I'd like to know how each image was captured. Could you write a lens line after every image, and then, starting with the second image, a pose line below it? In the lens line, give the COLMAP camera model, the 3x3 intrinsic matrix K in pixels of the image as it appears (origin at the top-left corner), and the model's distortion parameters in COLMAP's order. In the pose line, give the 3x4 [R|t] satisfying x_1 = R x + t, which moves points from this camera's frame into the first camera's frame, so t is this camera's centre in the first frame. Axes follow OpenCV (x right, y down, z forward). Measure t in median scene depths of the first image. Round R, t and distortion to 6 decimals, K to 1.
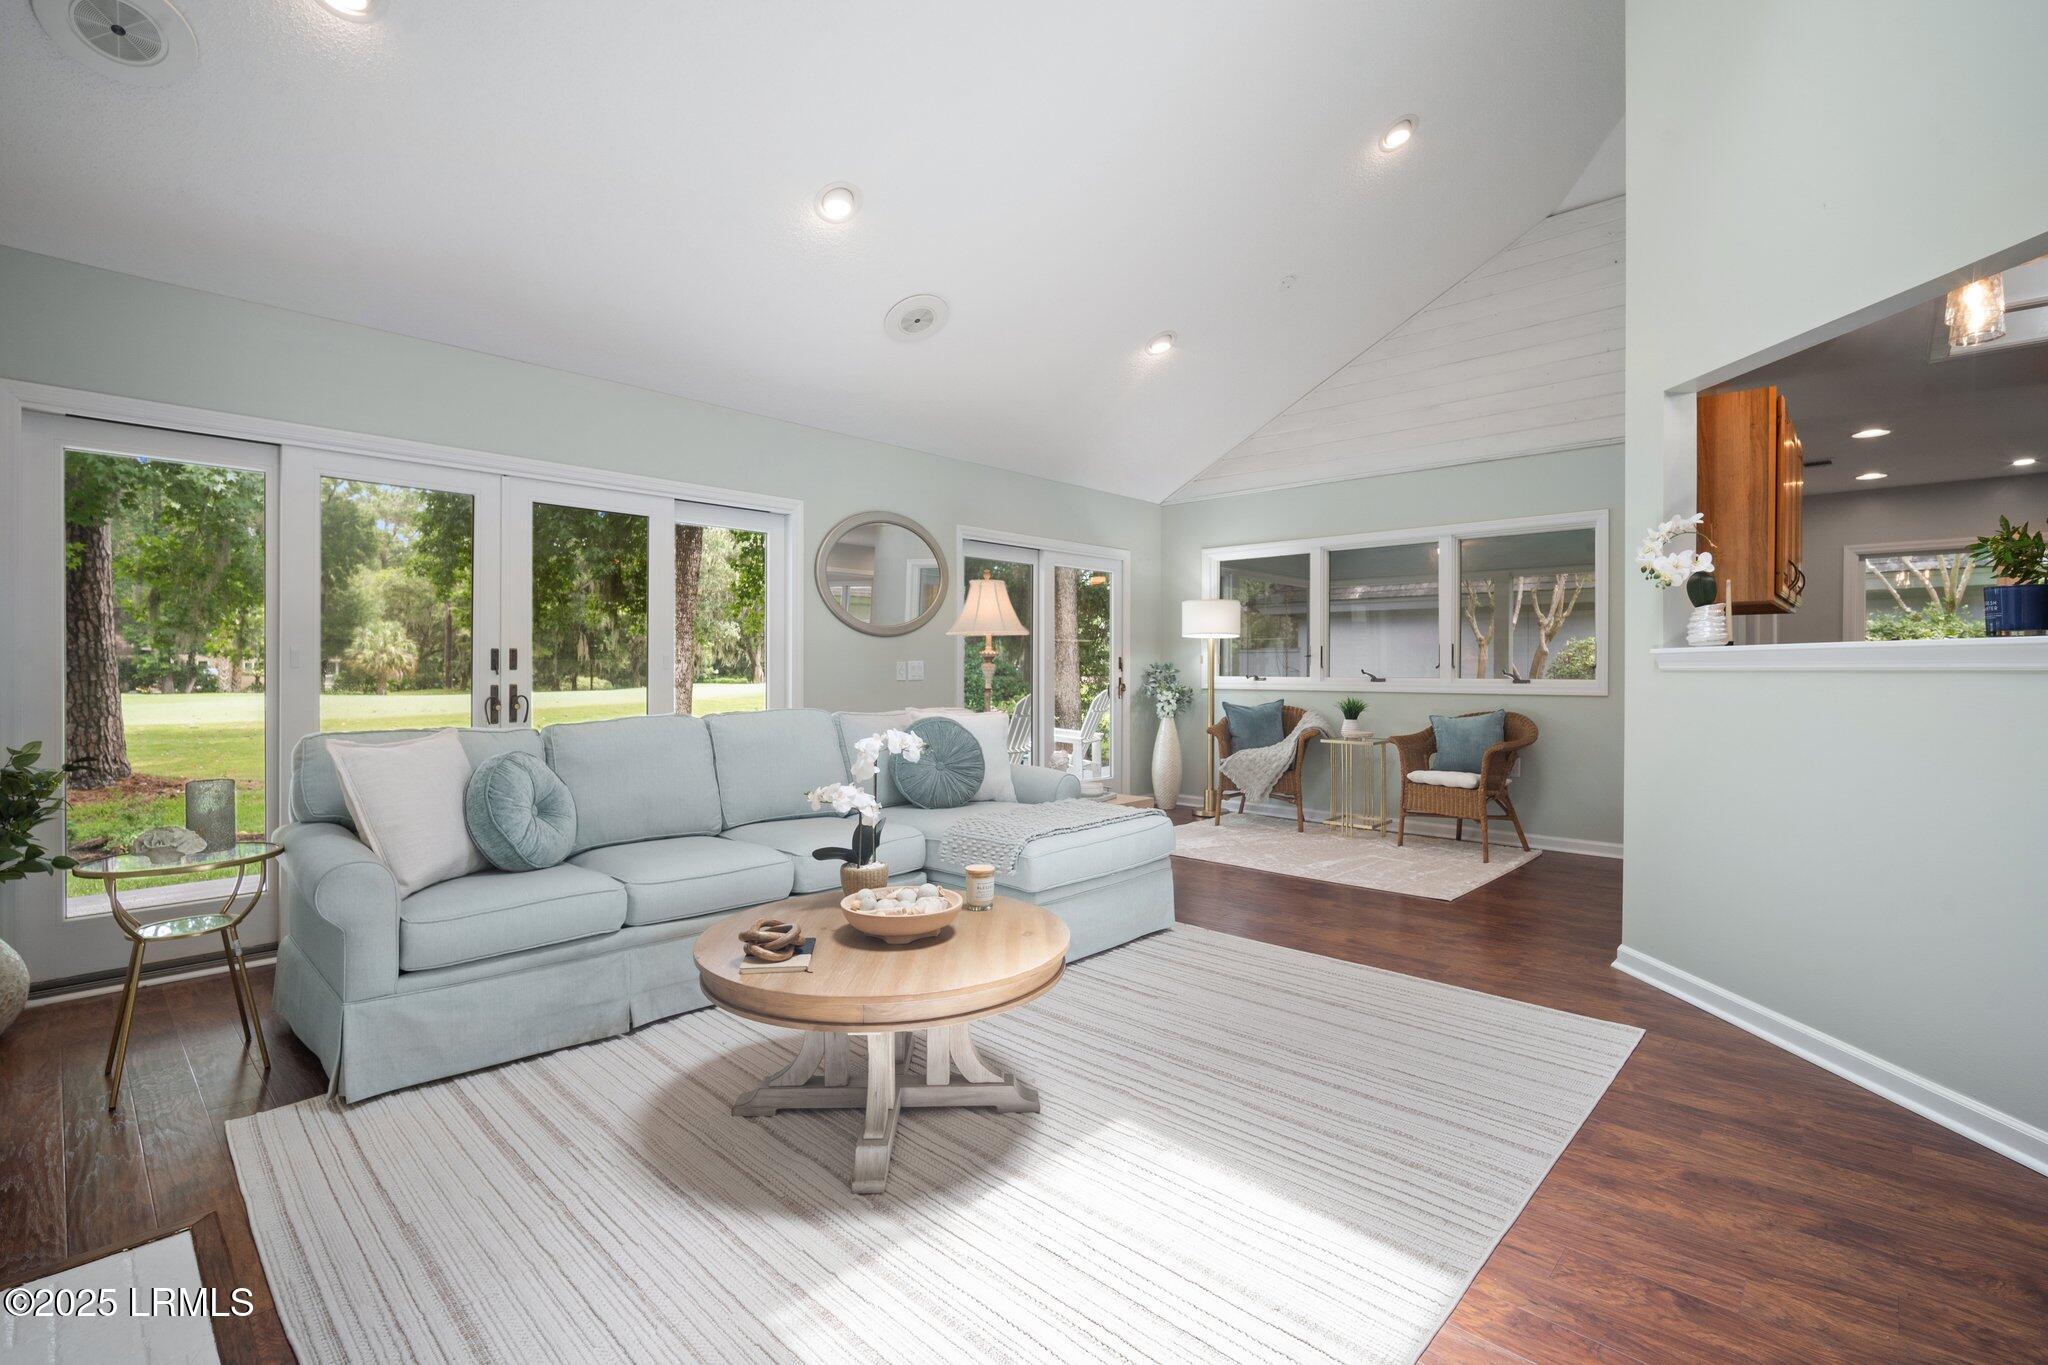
lens RADIAL K [[933.8, 0, 1018.5], [0, 933.8, 675.5], [0, 0, 1]] dist [-0.004999, 0.000929]
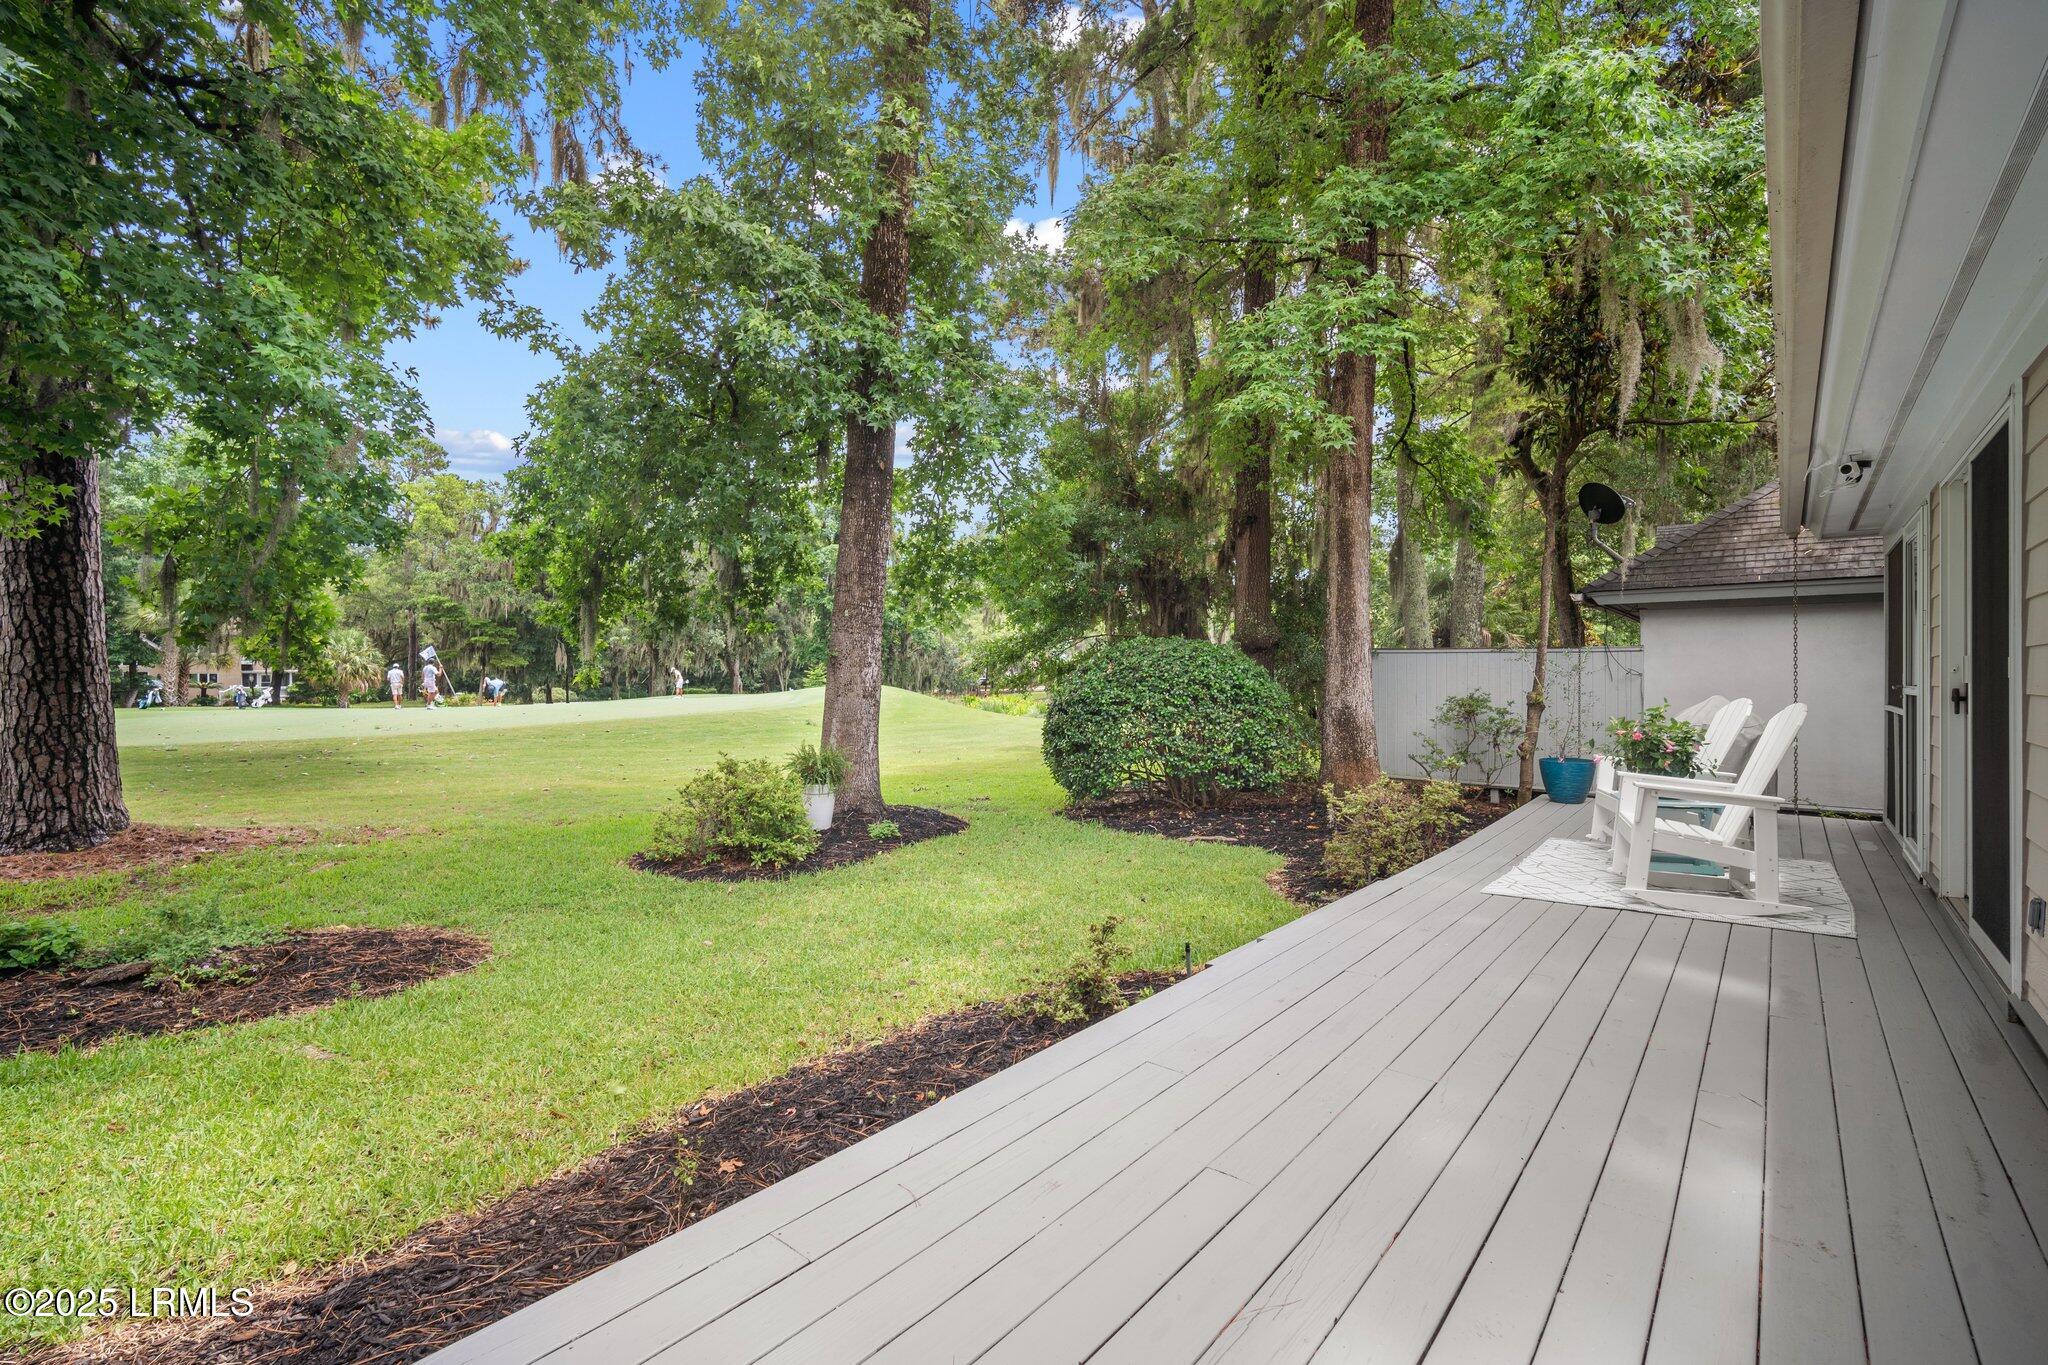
lens RADIAL K [[933.8, 0, 1029.3], [0, 933.8, 684.9], [0, 0, 1]] dist [-0.004999, 0.000929]
pose [[0.998821, -0.003005, 0.048446, -0.313607], [0.003028, 0.999995, -0.000386, 0.001709], [-0.048445, 0.000532, 0.998826, 0.268164]]
